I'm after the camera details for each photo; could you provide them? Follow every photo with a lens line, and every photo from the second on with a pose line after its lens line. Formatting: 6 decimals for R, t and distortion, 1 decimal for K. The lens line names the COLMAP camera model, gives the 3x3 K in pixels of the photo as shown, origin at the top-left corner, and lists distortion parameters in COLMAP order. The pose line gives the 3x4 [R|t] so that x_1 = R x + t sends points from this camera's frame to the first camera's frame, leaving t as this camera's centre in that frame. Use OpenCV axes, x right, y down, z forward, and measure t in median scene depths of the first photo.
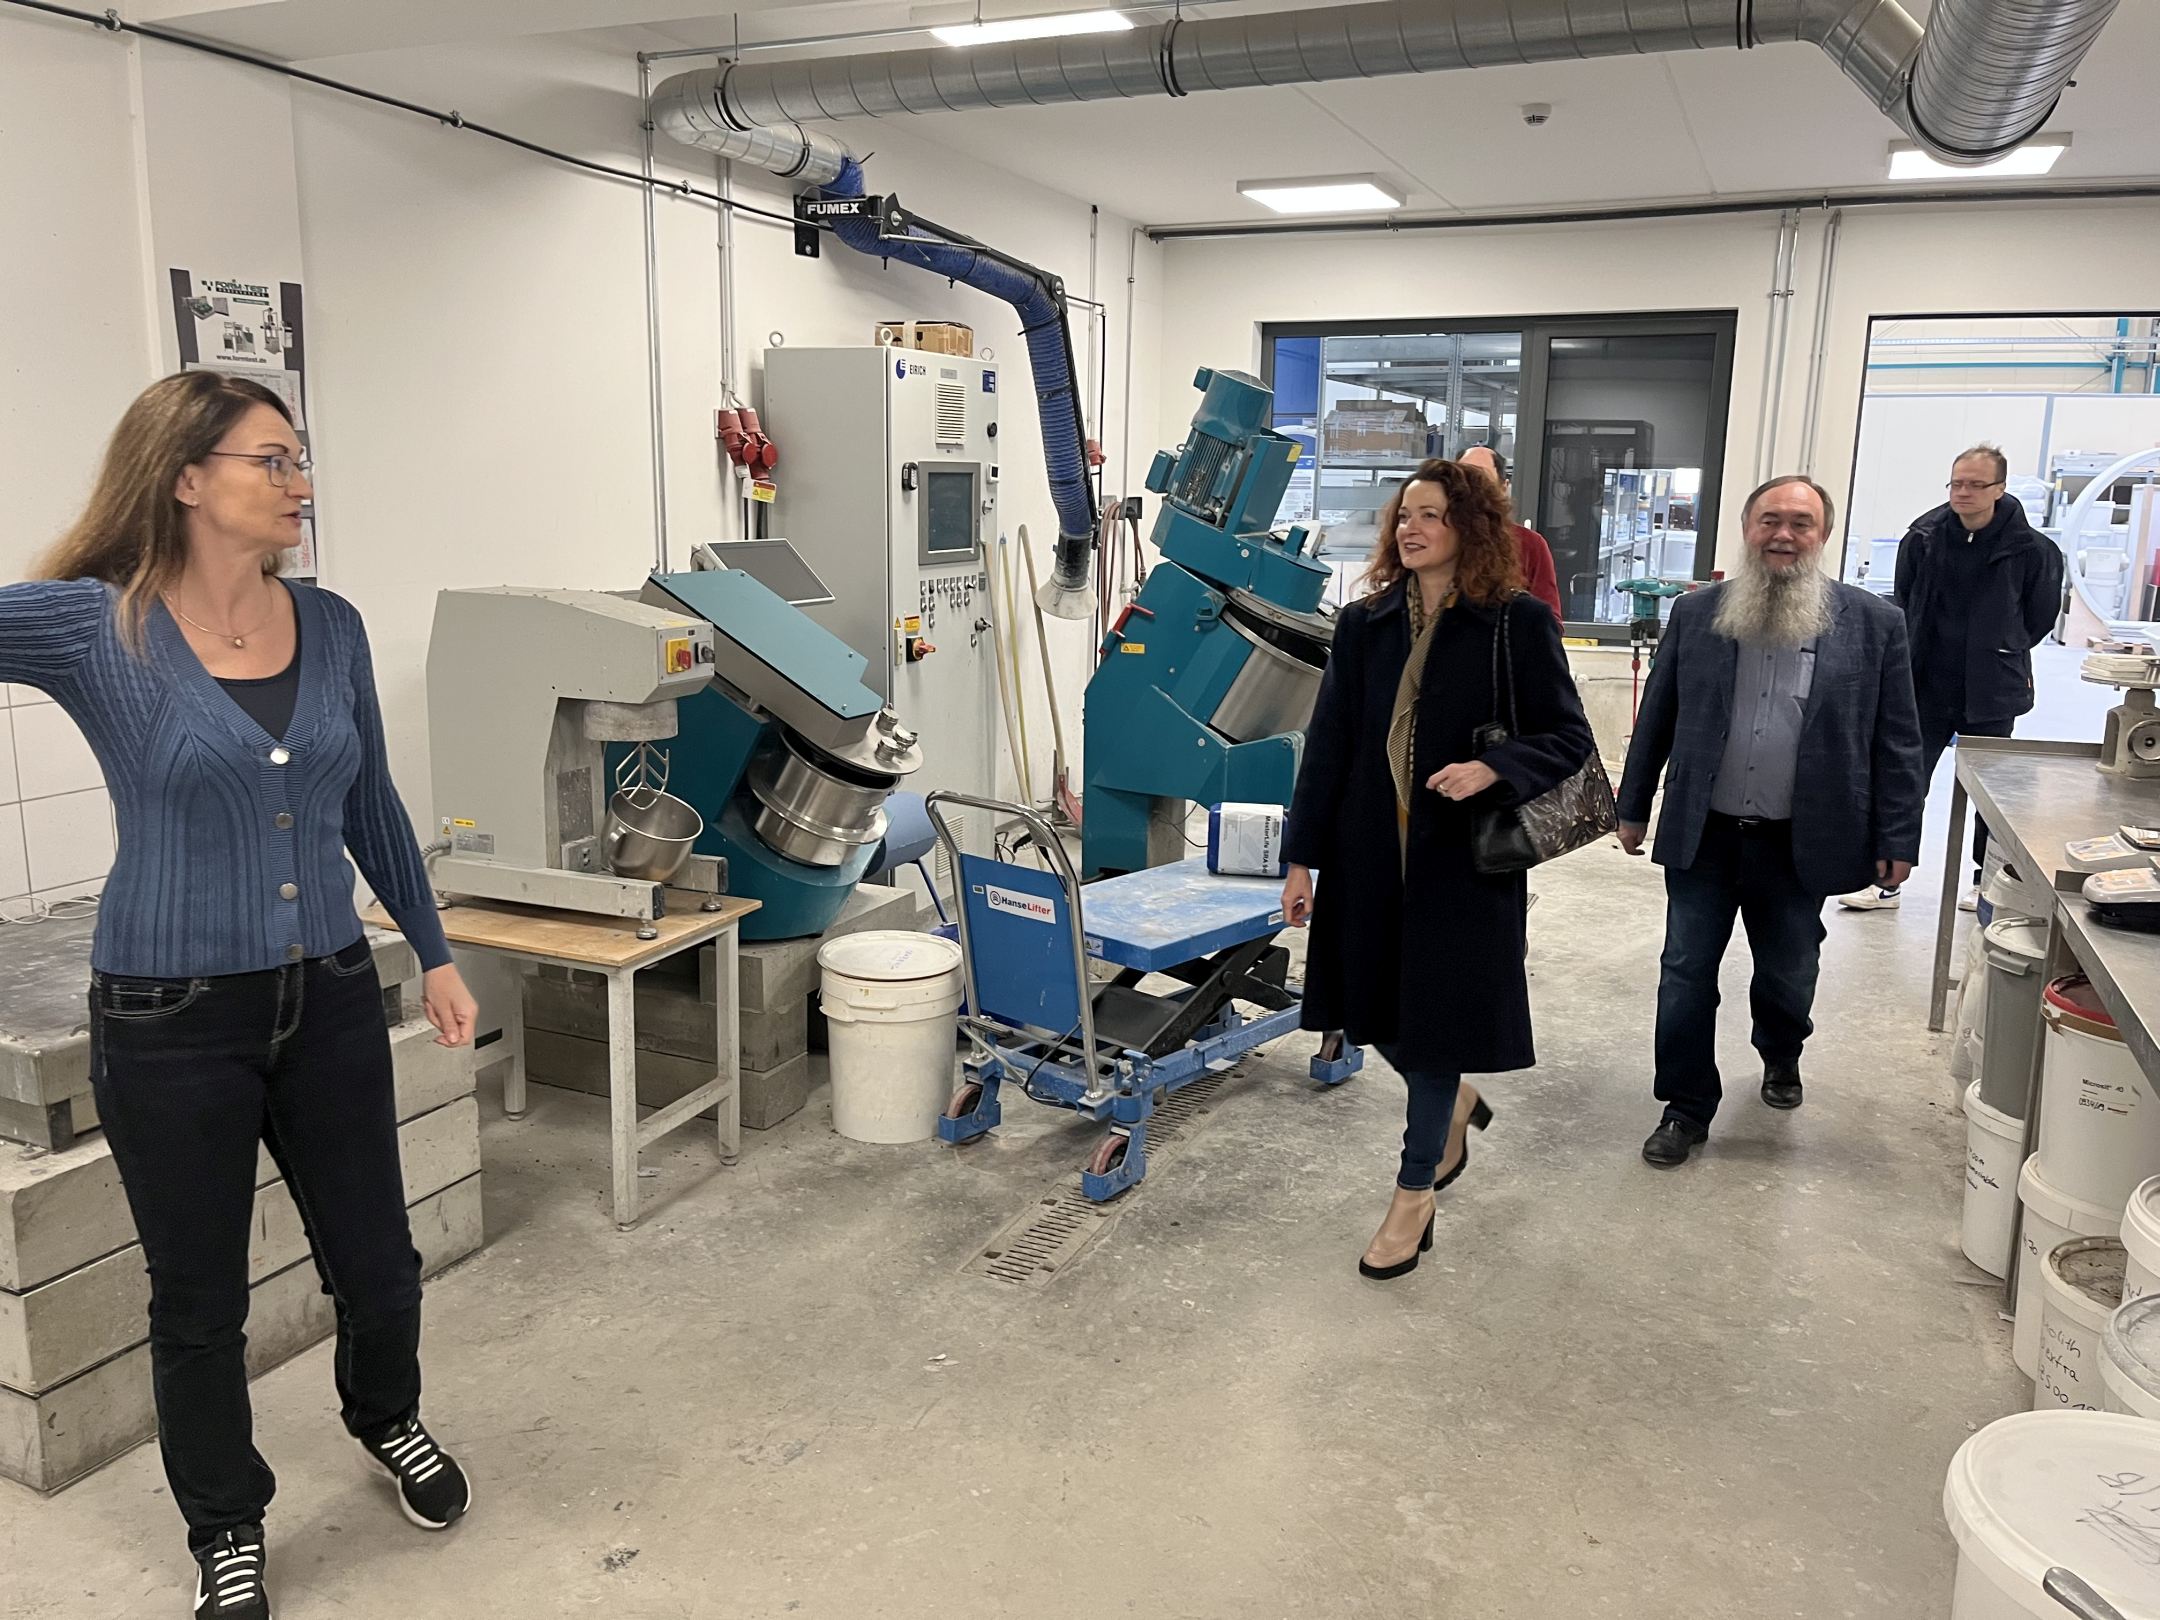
lens RADIAL K [[1659.9, 0, 1049.2], [0, 1659.9, 803.4], [0, 0, 1]] dist [0.073819, -0.103588]
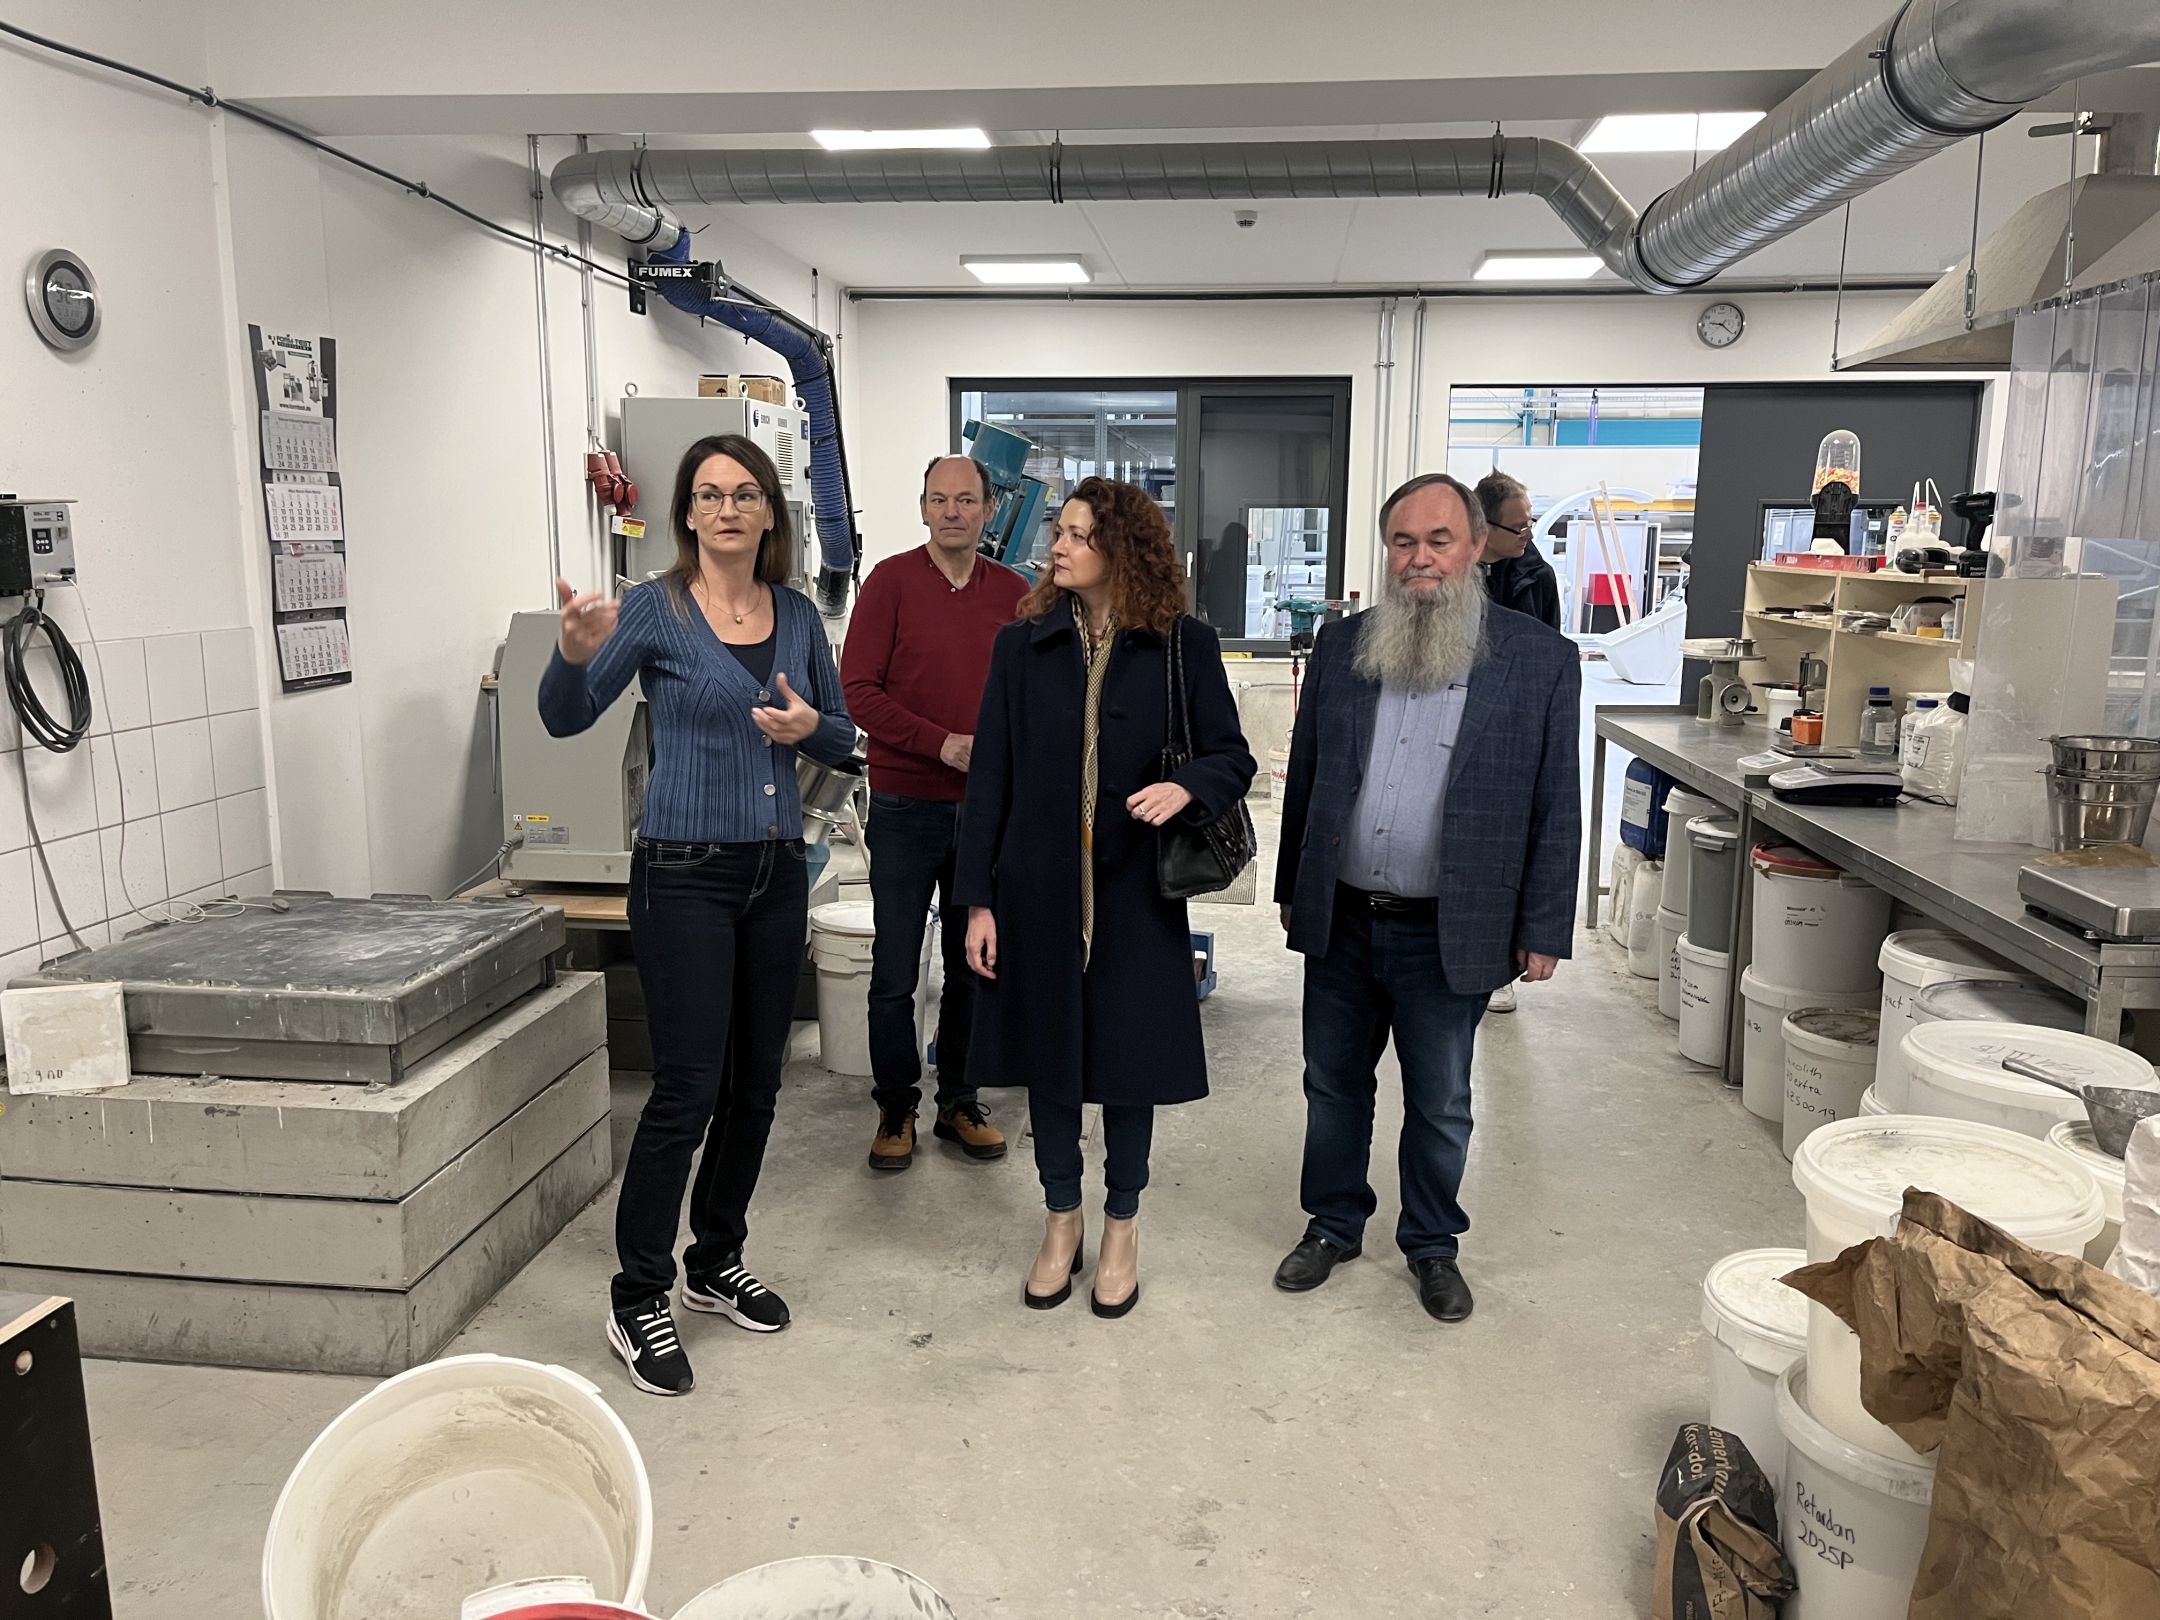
lens RADIAL K [[1661.3, 0, 1075.5], [0, 1661.3, 827.0], [0, 0, 1]] dist [0.069940, -0.094018]
pose [[0.951857, -0.062481, 0.300107, -0.228688], [0.066104, 0.997811, -0.001925, 0.029044], [-0.299329, 0.021671, 0.953904, -0.125357]]
